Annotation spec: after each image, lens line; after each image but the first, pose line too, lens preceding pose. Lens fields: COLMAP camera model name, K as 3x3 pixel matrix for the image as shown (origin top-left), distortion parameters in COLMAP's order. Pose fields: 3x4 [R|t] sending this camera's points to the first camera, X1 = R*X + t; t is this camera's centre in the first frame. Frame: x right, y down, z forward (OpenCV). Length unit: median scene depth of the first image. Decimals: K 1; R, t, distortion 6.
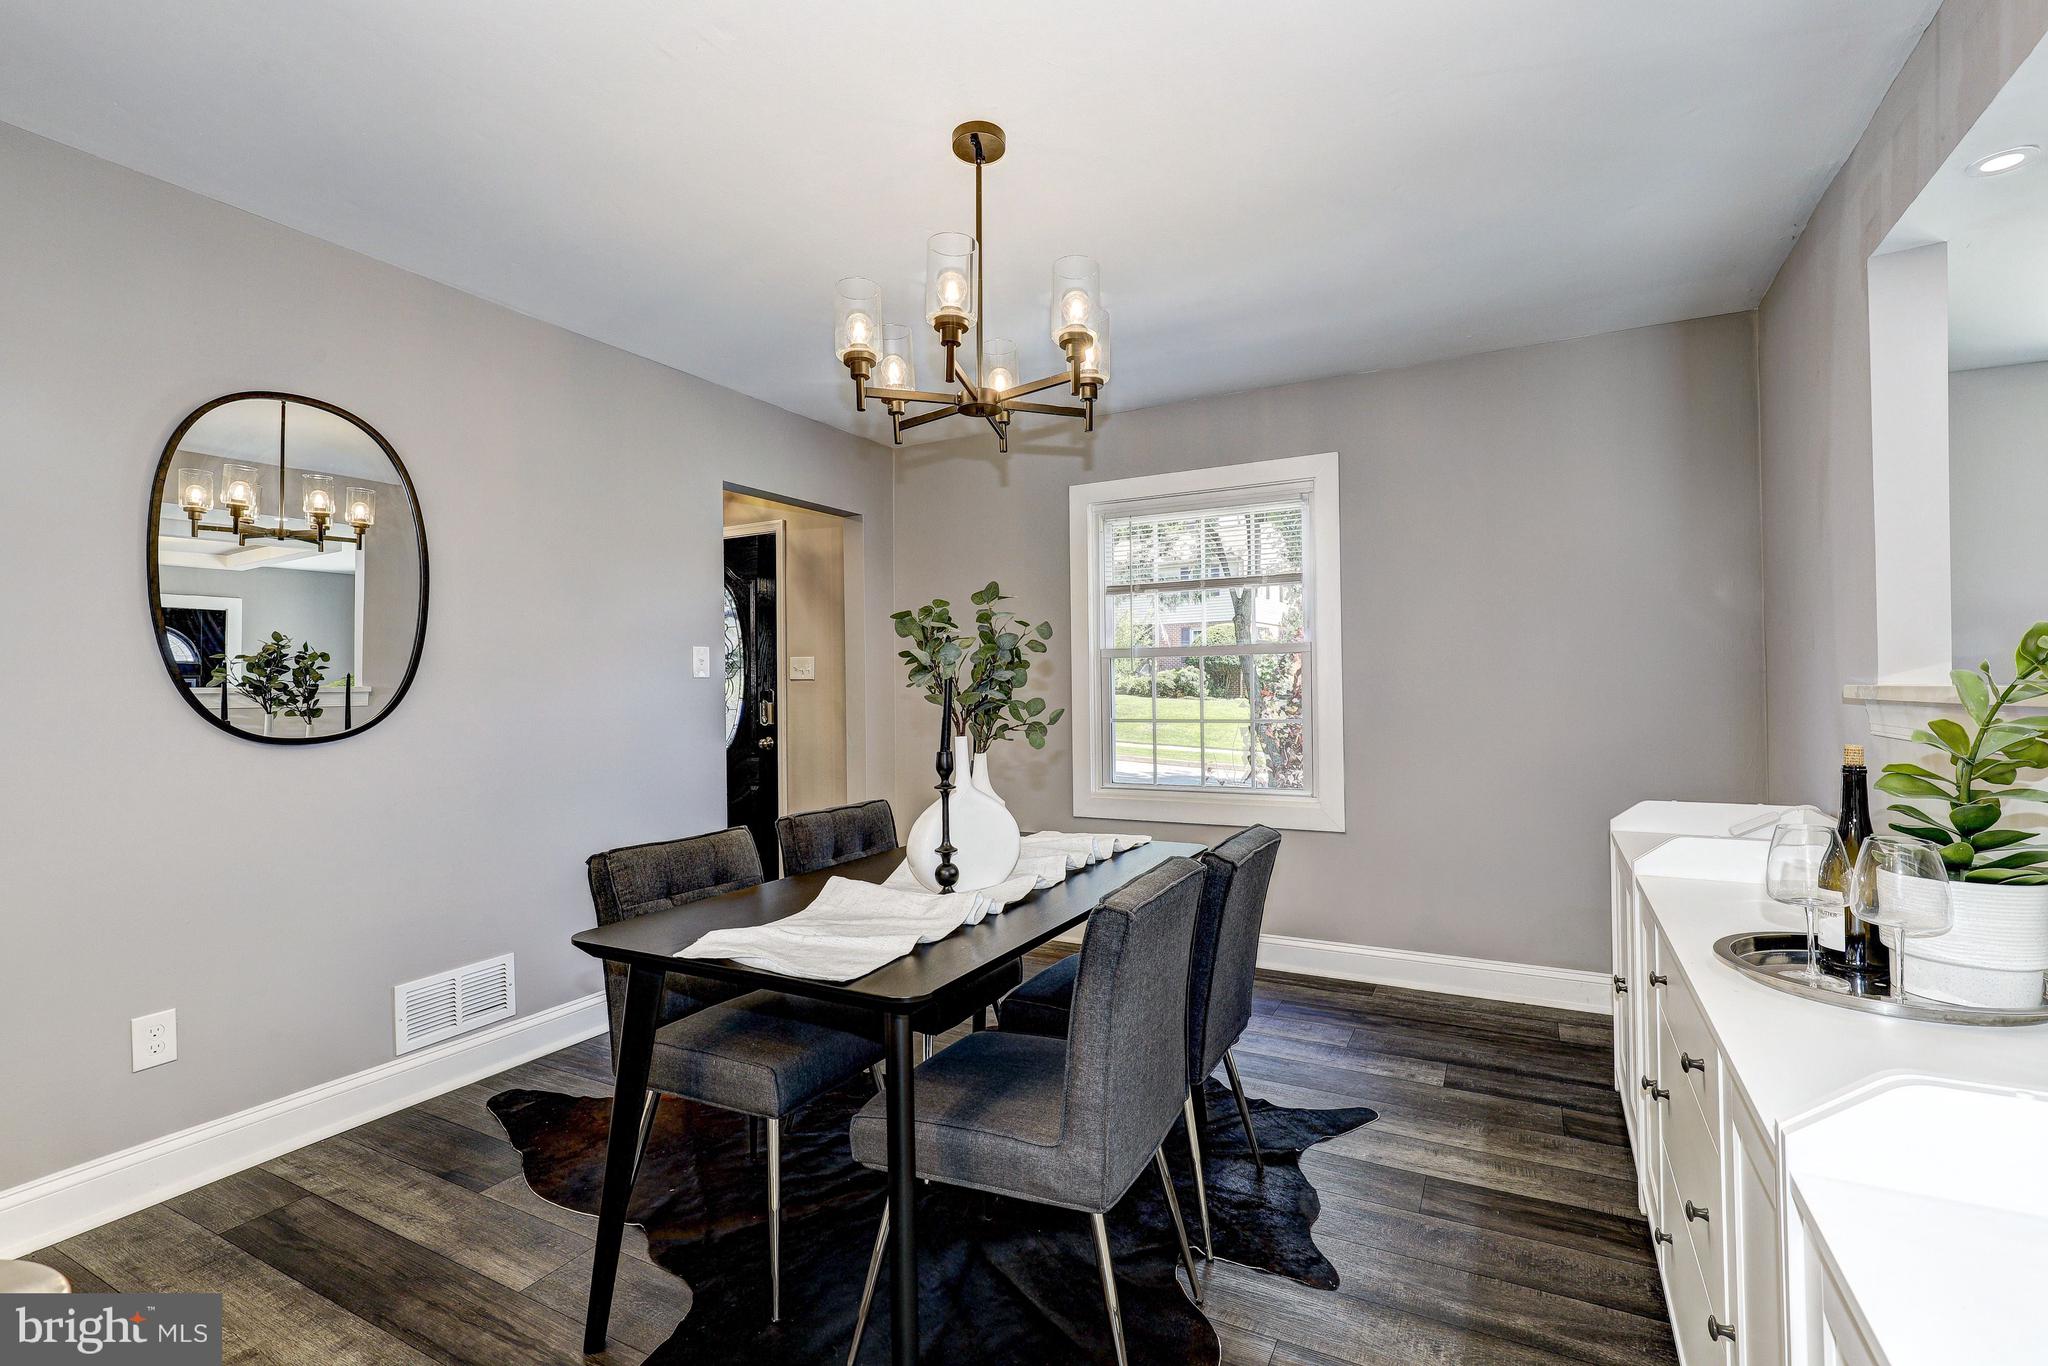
lens RADIAL K [[926.7, 0, 1036.1], [0, 926.7, 676.9], [0, 0, 1]] dist [-0.000441, 0.000749]
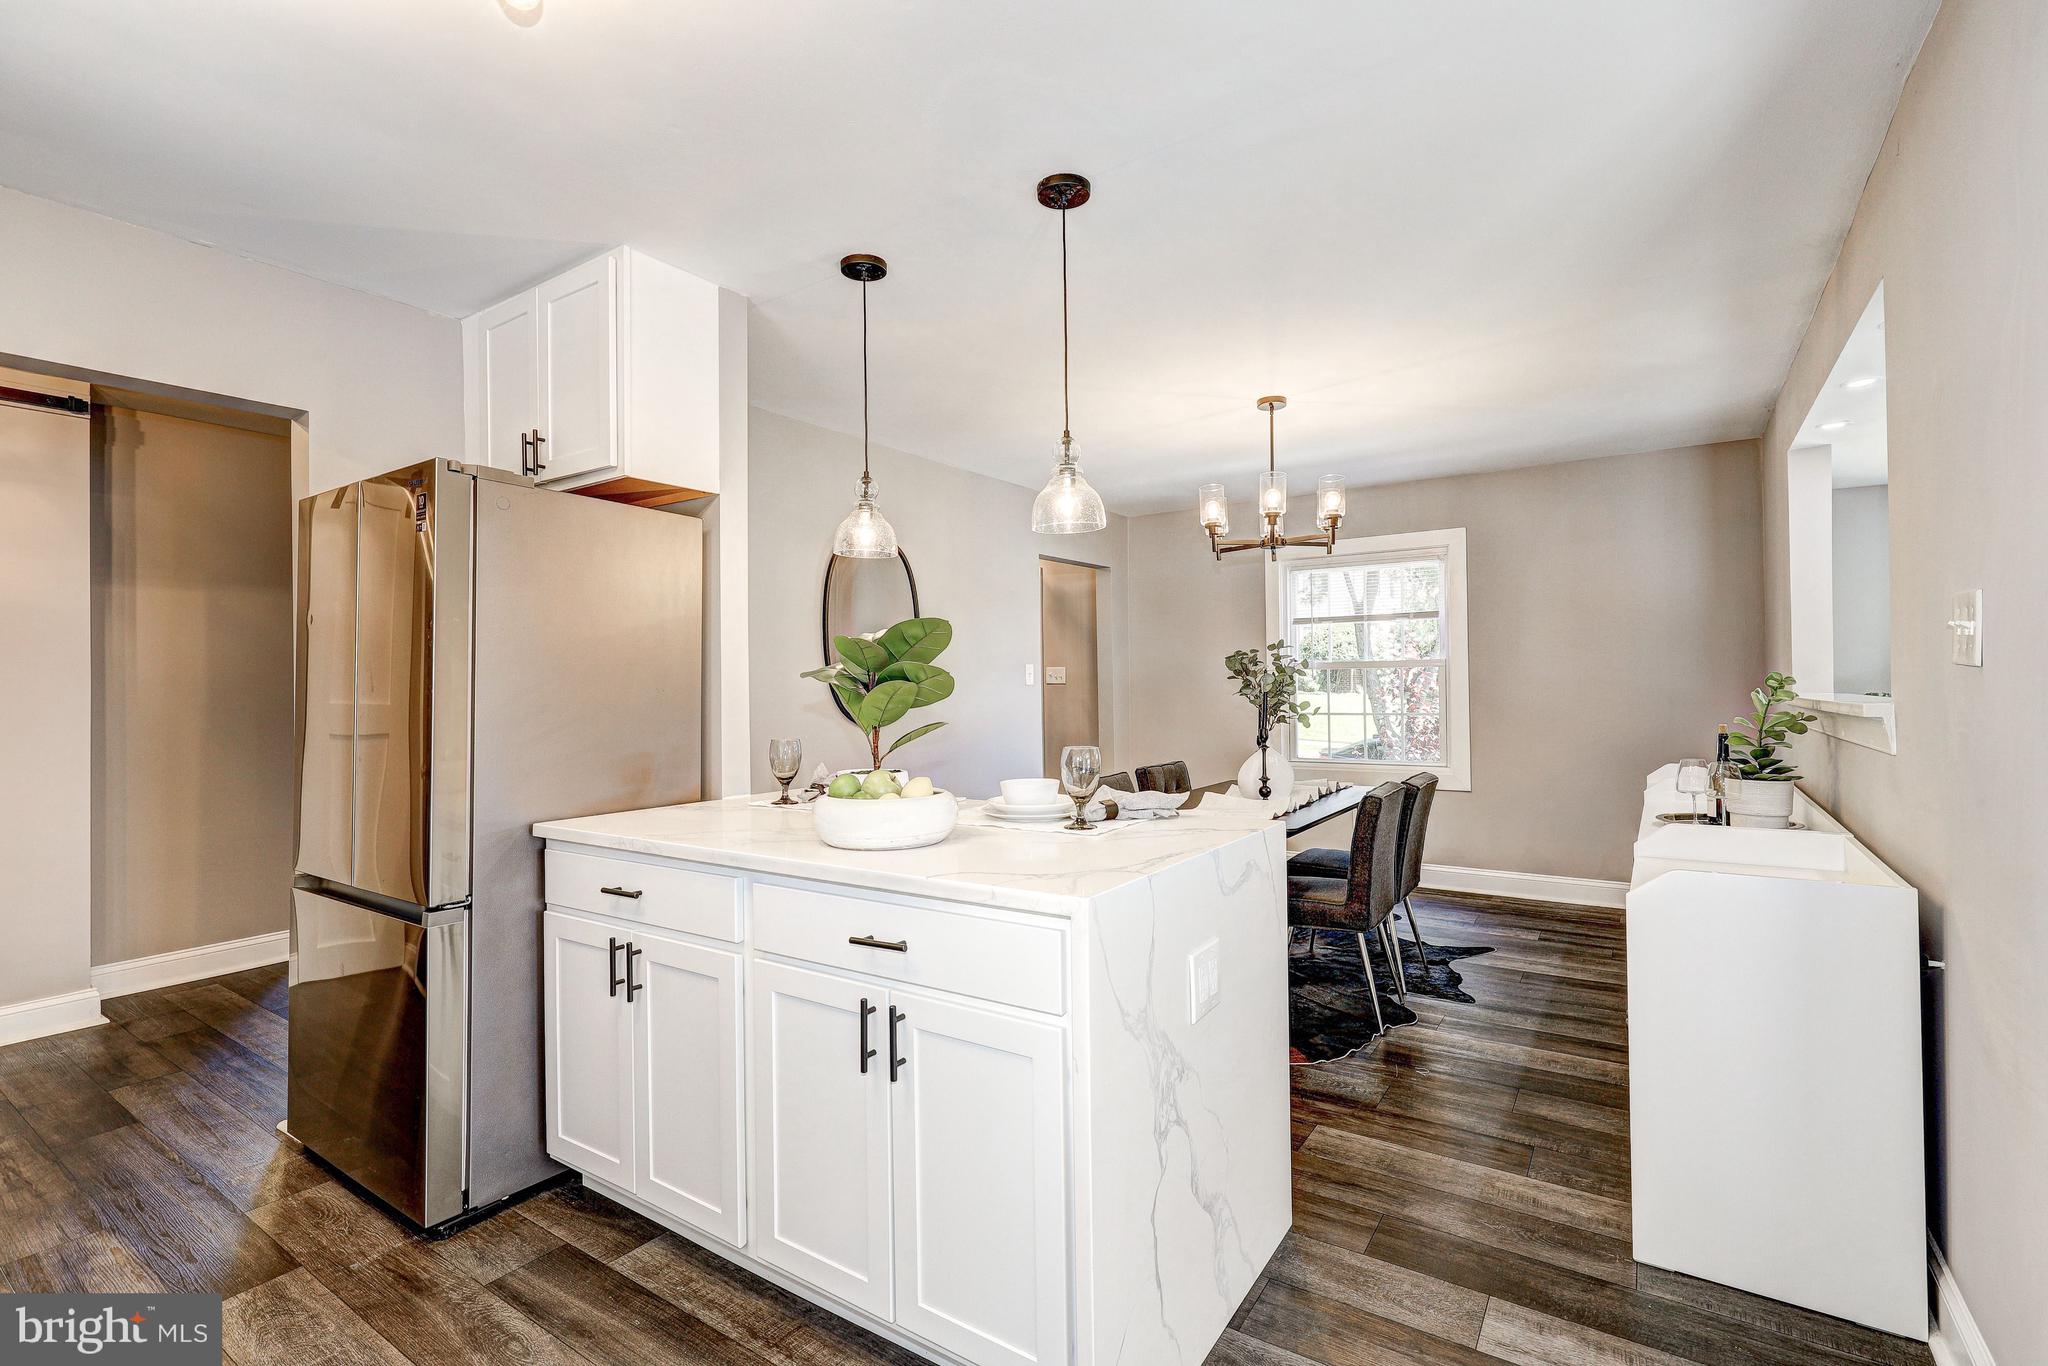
lens RADIAL K [[932.2, 0, 1028.2], [0, 932.2, 679.2], [0, 0, 1]] dist [0.000341, 0.000343]
pose [[0.994030, -0.003552, -0.109052, -0.326885], [0.004509, 0.999953, 0.008538, -0.037275], [0.109016, -0.008978, 0.993999, -0.874721]]
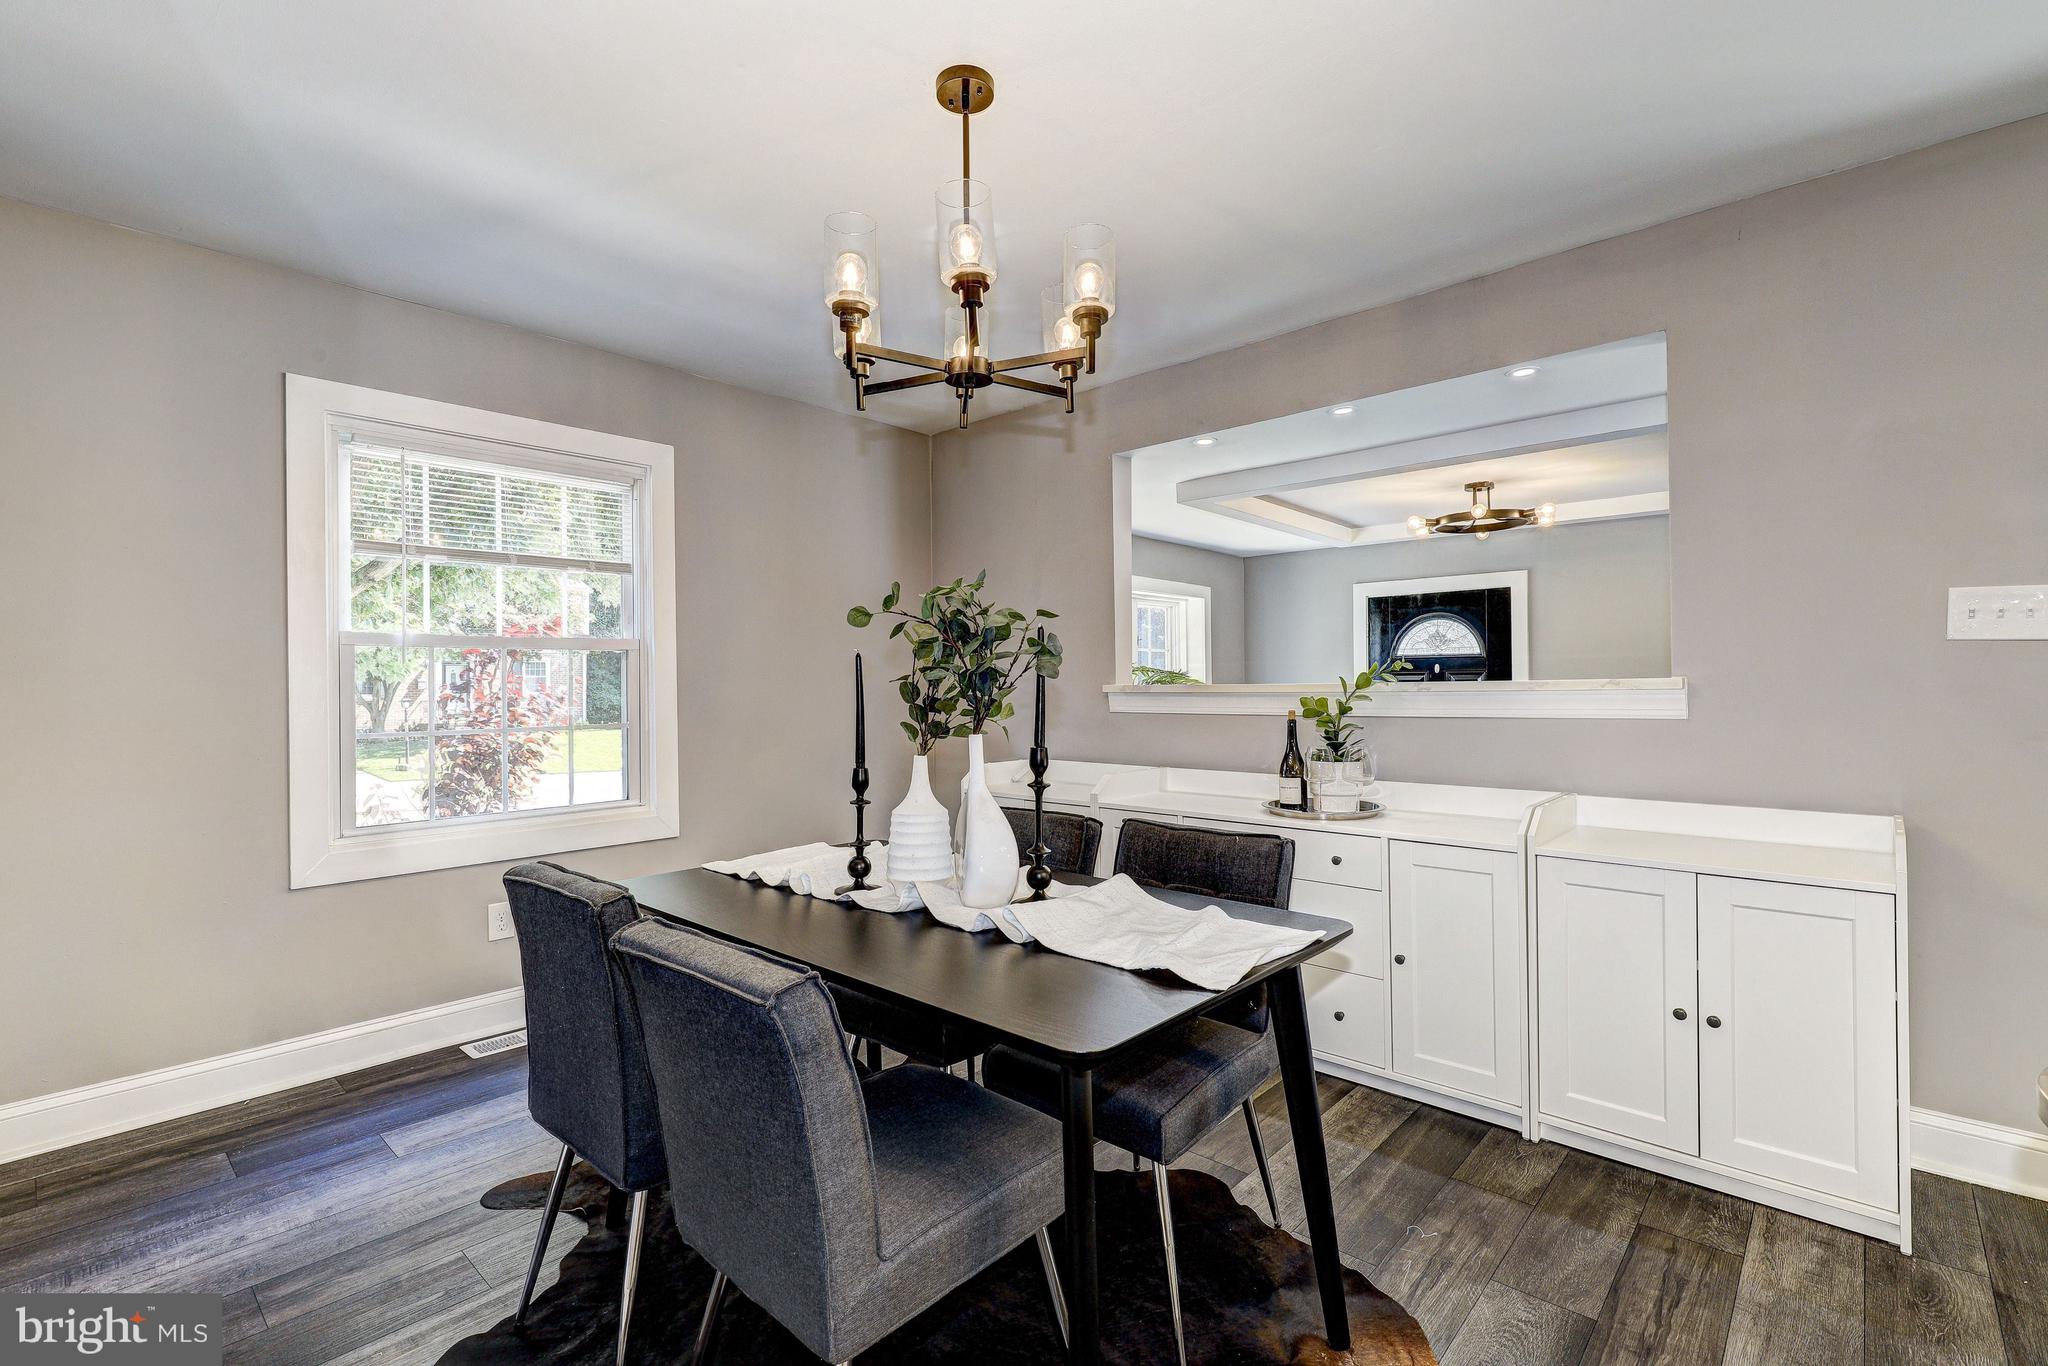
lens RADIAL K [[926.7, 0, 1036.1], [0, 926.7, 676.9], [0, 0, 1]] dist [-0.000441, 0.000749]
pose [[0.251548, 0.011099, 0.967781, -0.876625], [-0.005682, 0.999934, -0.009991, 0.011804], [-0.967828, -0.002985, 0.251594, 0.632256]]
